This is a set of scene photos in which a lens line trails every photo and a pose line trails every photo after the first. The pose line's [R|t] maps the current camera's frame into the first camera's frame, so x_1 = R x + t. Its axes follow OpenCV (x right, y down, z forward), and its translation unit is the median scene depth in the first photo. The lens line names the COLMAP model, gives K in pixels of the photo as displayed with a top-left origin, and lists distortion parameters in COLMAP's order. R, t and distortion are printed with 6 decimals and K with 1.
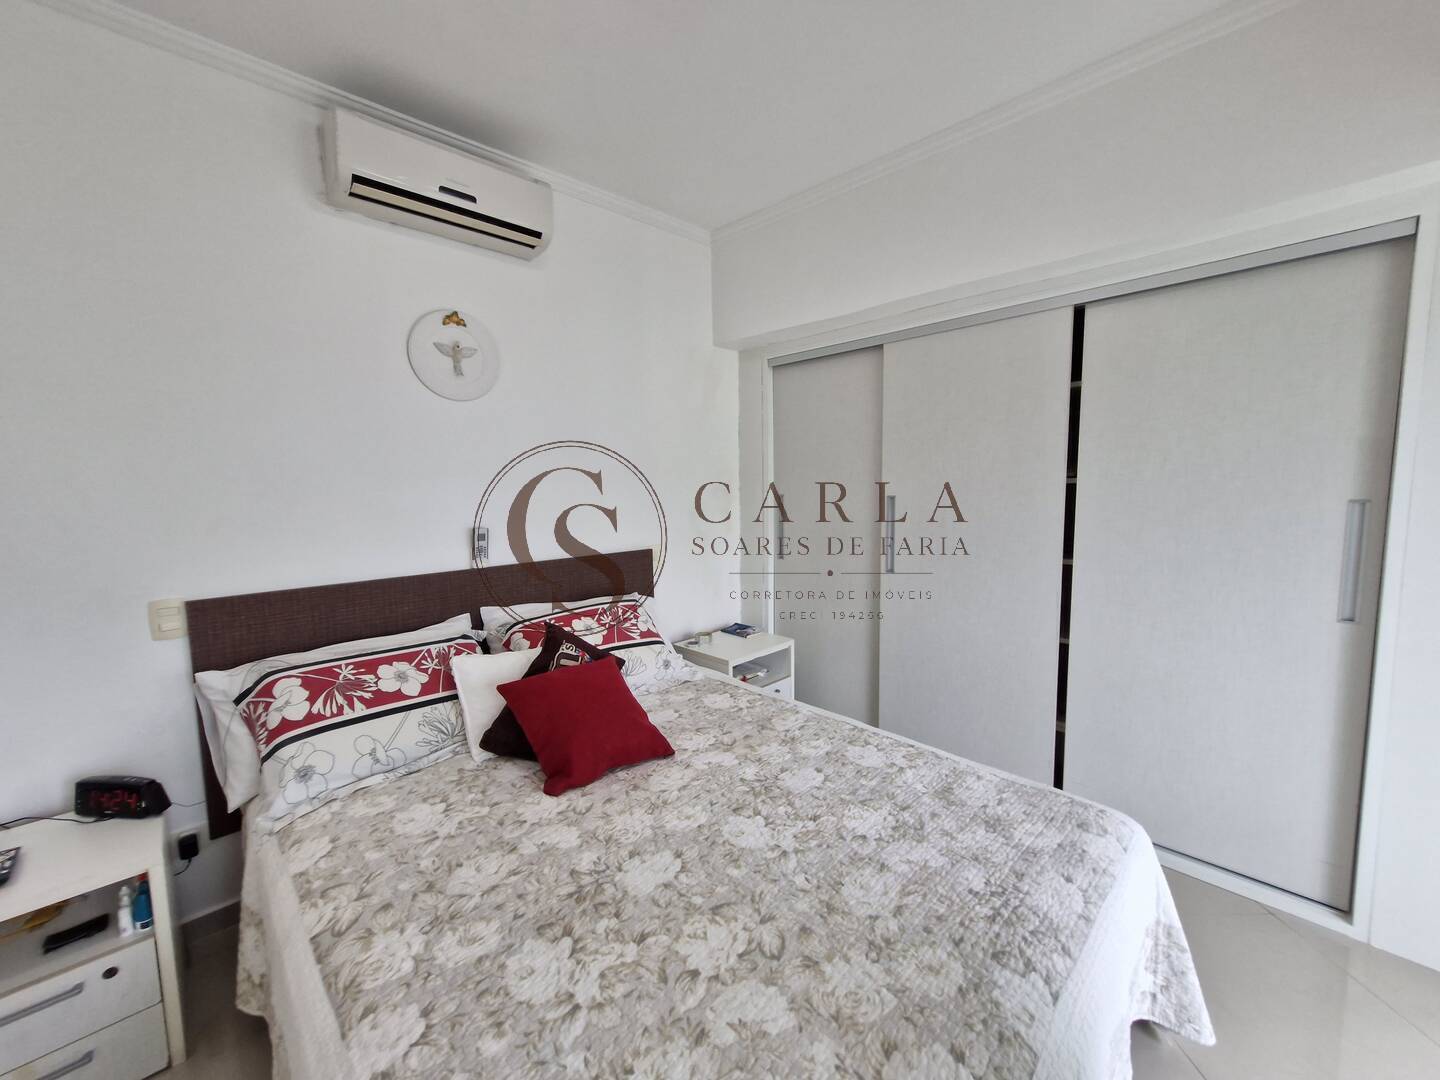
lens RADIAL K [[573.1, 0, 716.3], [0, 573.1, 538.1], [0, 0, 1]] dist [0.003901, -0.001490]
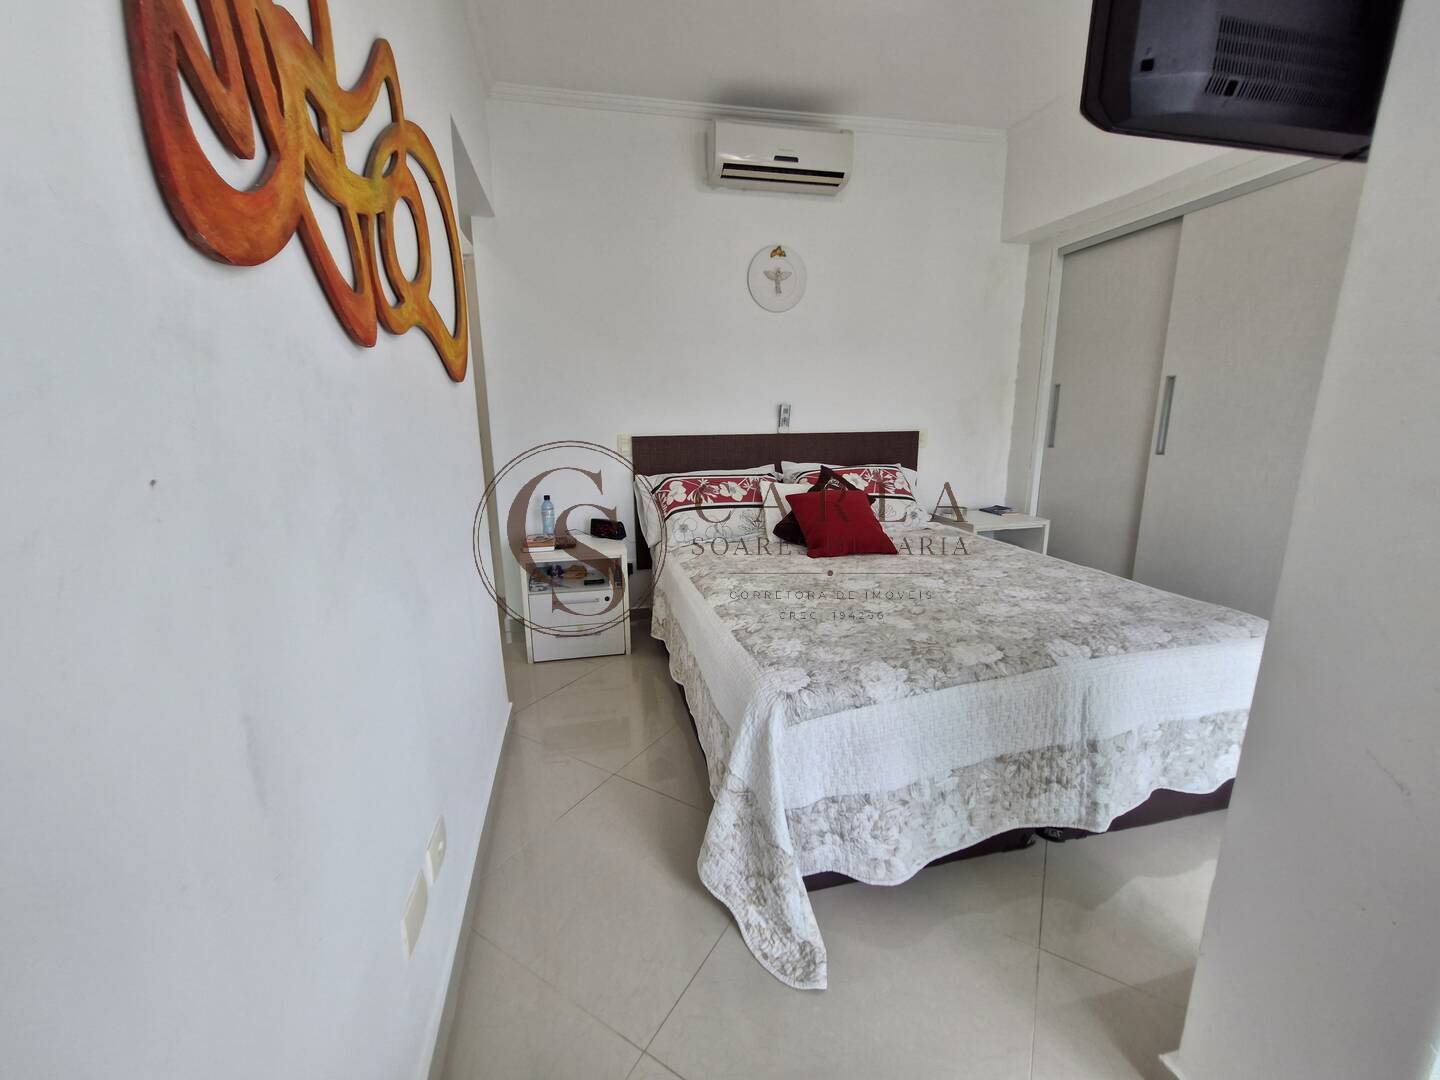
lens RADIAL K [[573.1, 0, 701.2], [0, 573.1, 538.2], [0, 0, 1]] dist [0.003901, -0.001490]
pose [[0.849834, 0.112703, -0.514860, 0.227502], [-0.049987, 0.989701, 0.134138, 0.164100], [0.524675, -0.088259, 0.846715, -0.432113]]
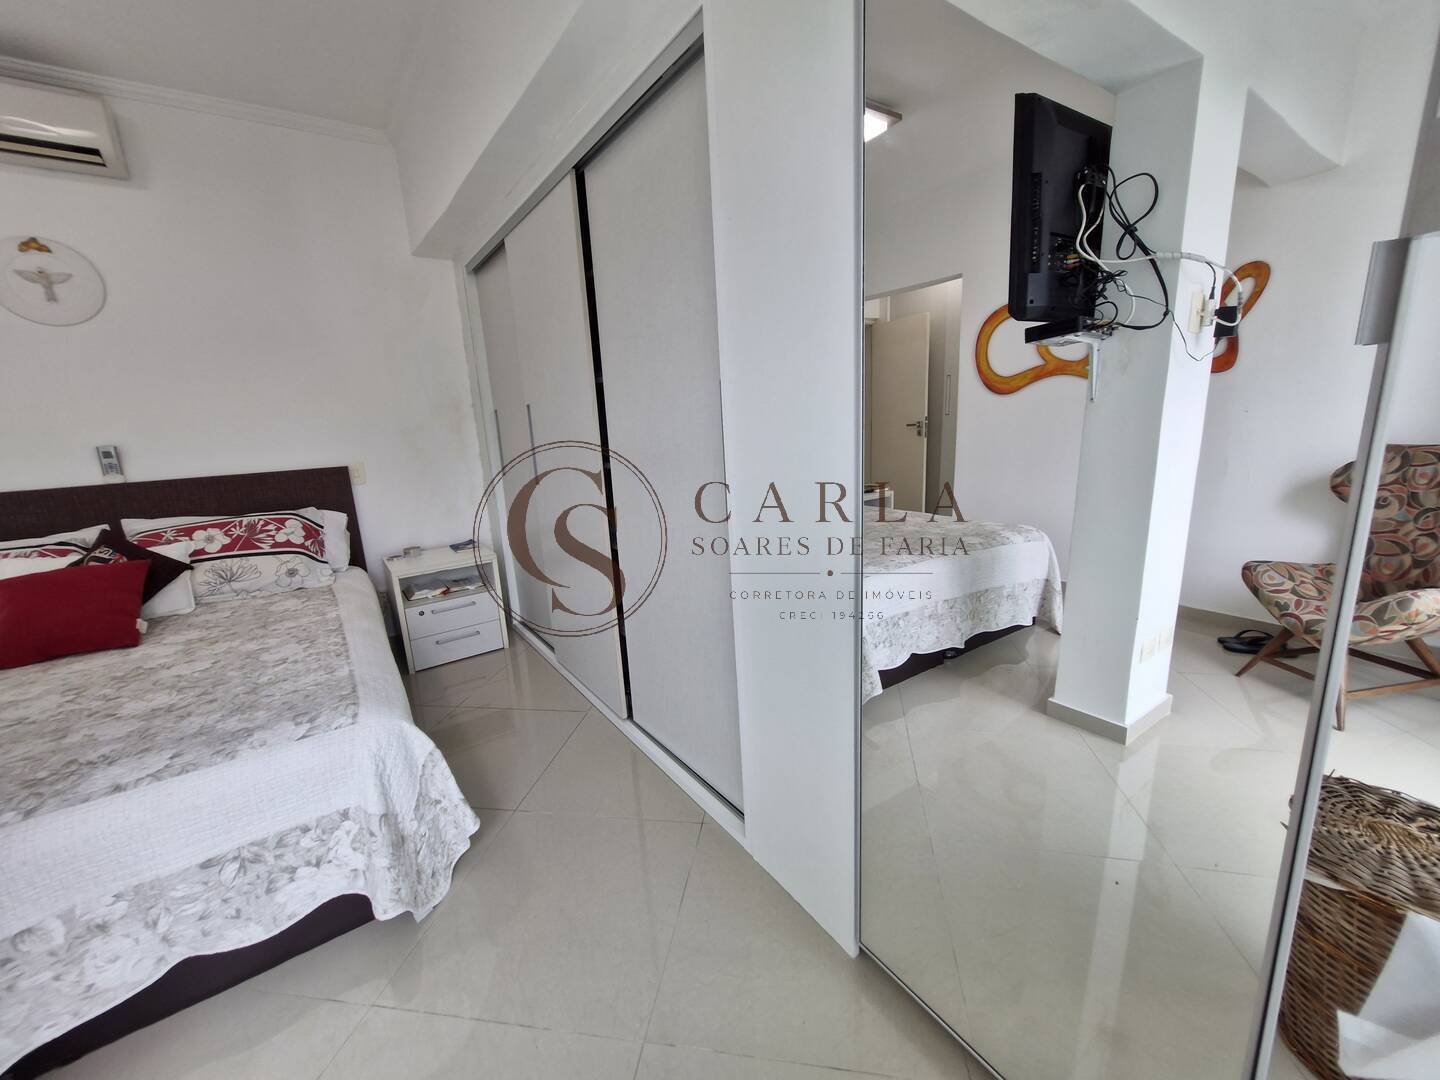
lens RADIAL K [[573.1, 0, 714.3], [0, 573.1, 534.4], [0, 0, 1]] dist [0.003901, -0.001490]
pose [[0.988724, -0.001820, -0.149739, 1.114873], [0.018735, 0.993573, 0.111632, 0.060849], [0.148573, -0.113179, 0.982403, 0.105610]]
